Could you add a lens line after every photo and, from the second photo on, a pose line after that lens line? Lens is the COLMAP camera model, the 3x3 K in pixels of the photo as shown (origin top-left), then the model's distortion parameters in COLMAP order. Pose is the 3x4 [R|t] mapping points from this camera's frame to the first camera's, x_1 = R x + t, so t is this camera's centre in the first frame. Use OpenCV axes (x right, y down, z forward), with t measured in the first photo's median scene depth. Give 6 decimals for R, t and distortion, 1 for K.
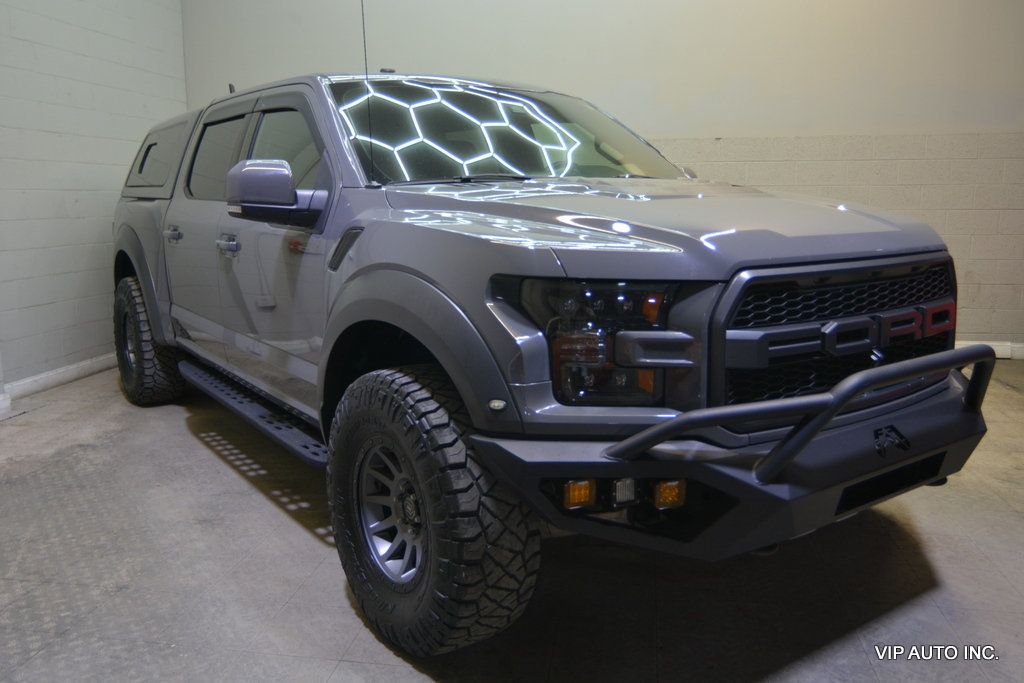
lens RADIAL K [[829.6, 0, 504.1], [0, 829.6, 338.5], [0, 0, 1]] dist [-0.016377, 0.003121]
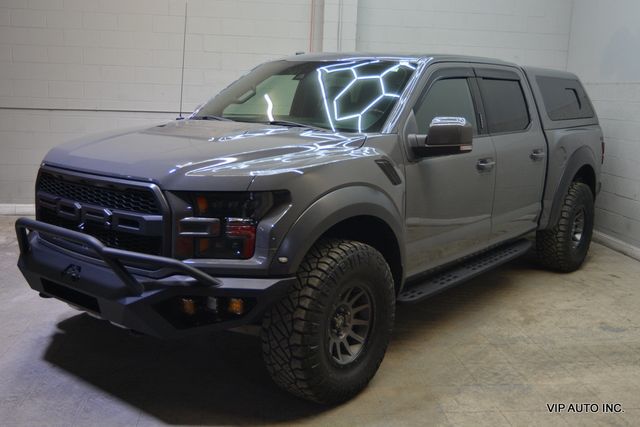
lens RADIAL K [[661.2, 0, 318.0], [0, 661.2, 212.7], [0, 0, 1]] dist [-0.002201, -0.004258]
pose [[0.268429, 0.191165, -0.944141, 1.718213], [-0.198351, 0.970078, 0.140024, -0.276236], [0.942658, 0.149685, 0.298314, 0.925293]]
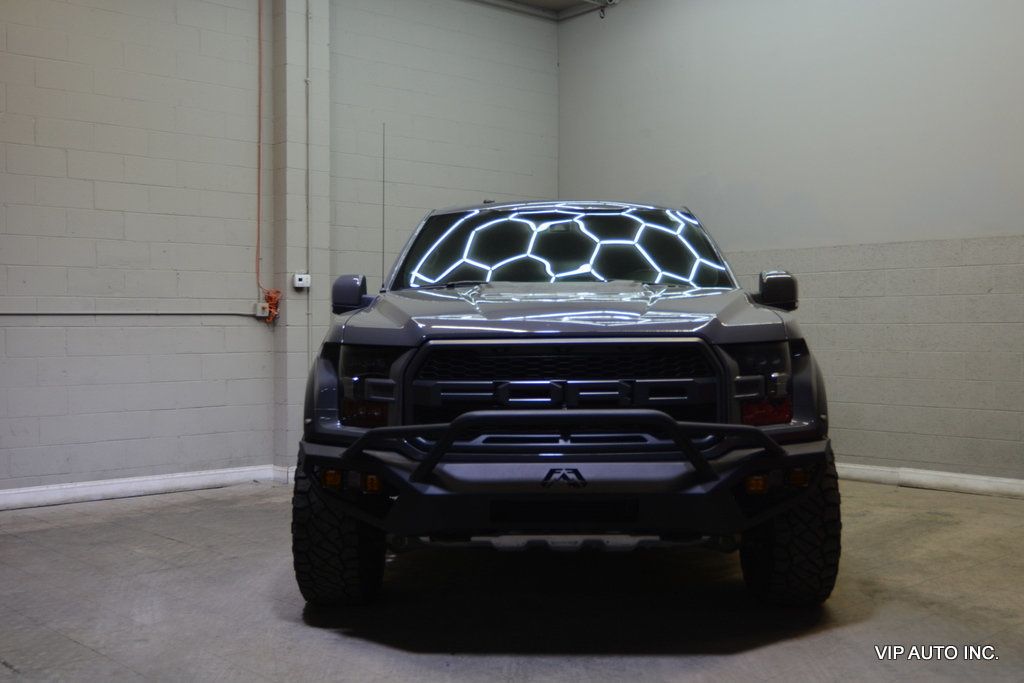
lens RADIAL K [[1141.0, 0, 512.1], [0, 1141.0, 337.8], [0, 0, 1]] dist [-0.002306, -0.003067]
pose [[0.792610, 0.010959, -0.609630, 1.295807], [-0.104119, 0.987586, -0.117618, 0.109211], [0.600773, 0.156699, 0.783912, -0.411965]]
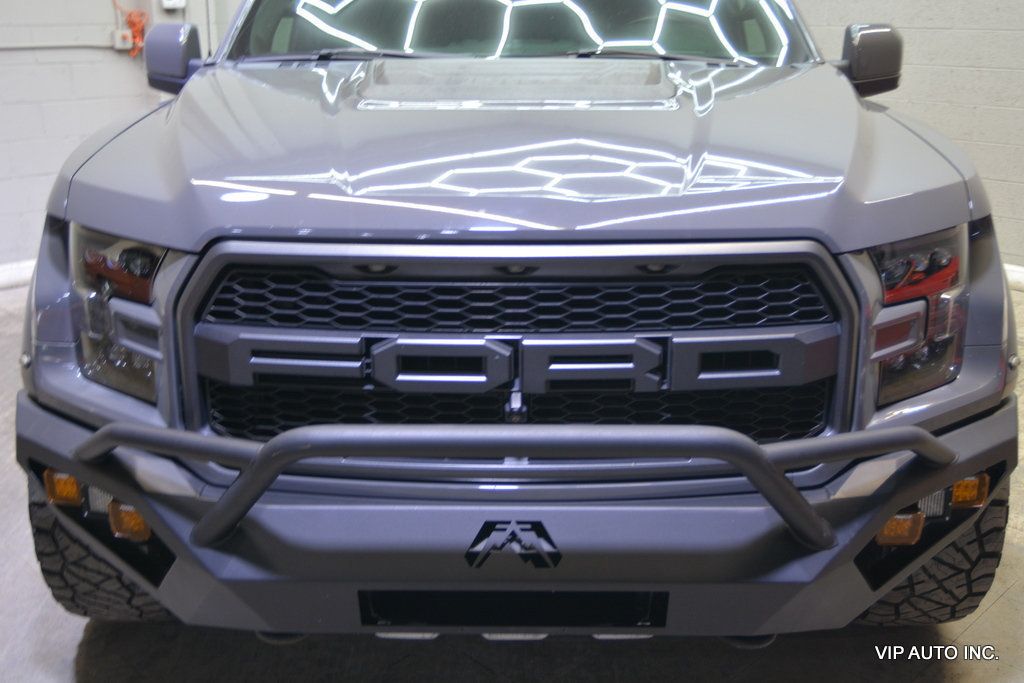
lens RADIAL K [[1042.3, 0, 508.3], [0, 1042.3, 339.5], [0, 0, 1]] dist [-0.006537, -0.001218]
pose [[0.807673, 0.190973, -0.557847, 0.757219], [-0.108548, 0.978084, 0.177677, -0.140638], [0.579553, -0.082952, 0.810702, 0.337673]]
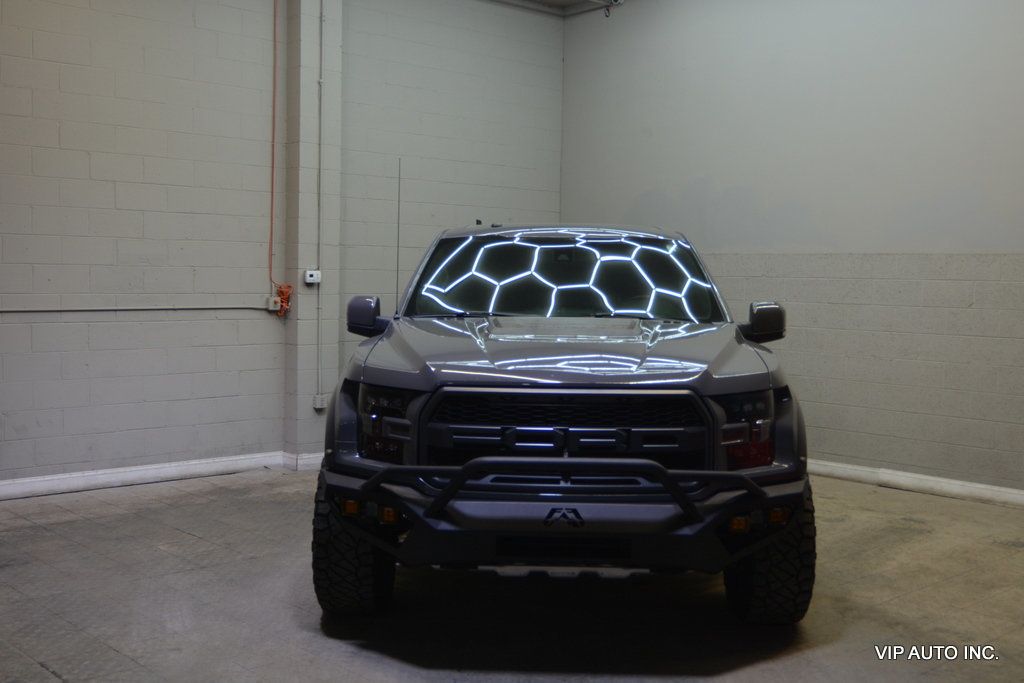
lens RADIAL K [[1141.0, 0, 512.1], [0, 1141.0, 337.8], [0, 0, 1]] dist [-0.002306, -0.003067]
pose [[0.794413, 0.056178, -0.604774, 1.363053], [-0.124427, 0.989648, -0.071514, -0.026072], [0.594496, 0.132062, 0.793179, -0.558147]]
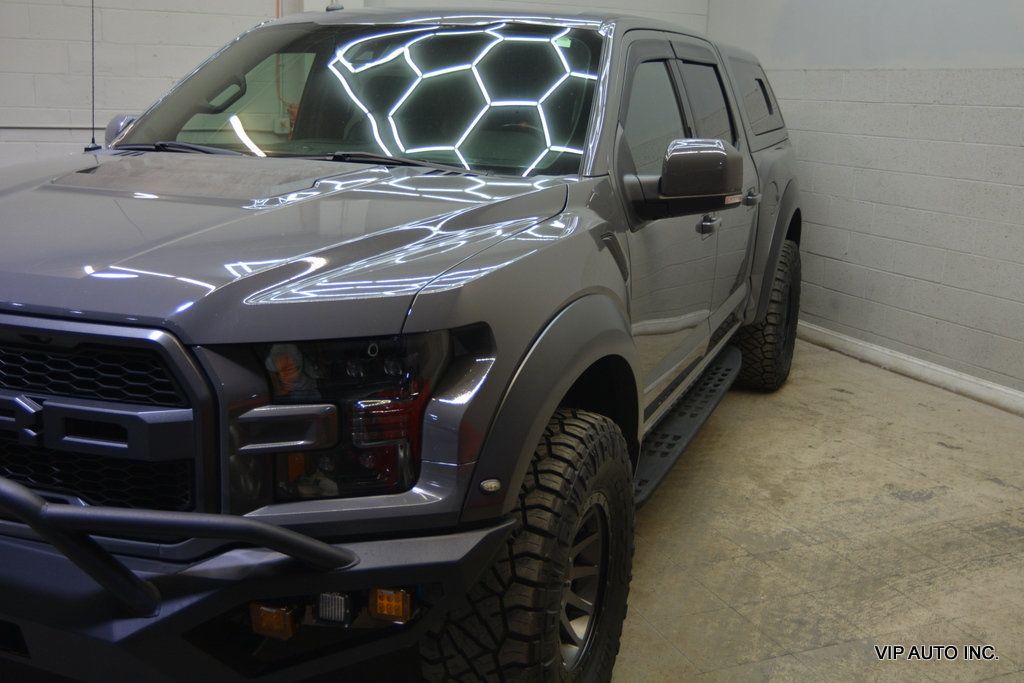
lens RADIAL K [[1042.3, 0, 508.3], [0, 1042.3, 339.5], [0, 0, 1]] dist [-0.006537, -0.001218]
pose [[0.531123, 0.220737, -0.818036, 1.255580], [-0.177630, 0.973022, 0.147229, -0.248855], [0.828466, 0.067110, 0.556004, 0.789371]]
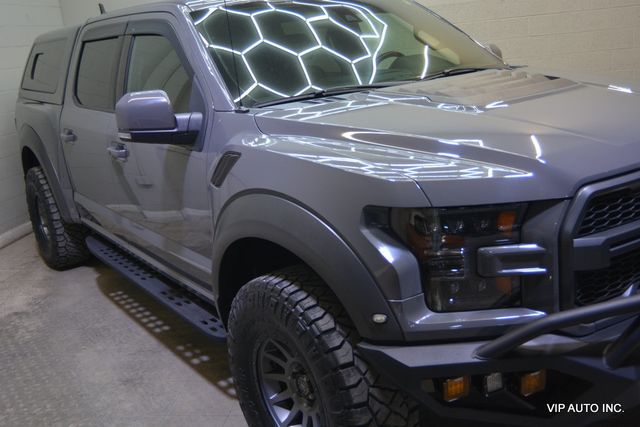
lens RADIAL K [[651.4, 0, 317.7], [0, 651.4, 212.3], [0, 0, 1]] dist [-0.006537, -0.001218]
pose [[0.995941, -0.088163, -0.018133, -0.051047], [0.089507, 0.991326, 0.096235, -0.128946], [0.009491, -0.097468, 0.995193, 0.077708]]
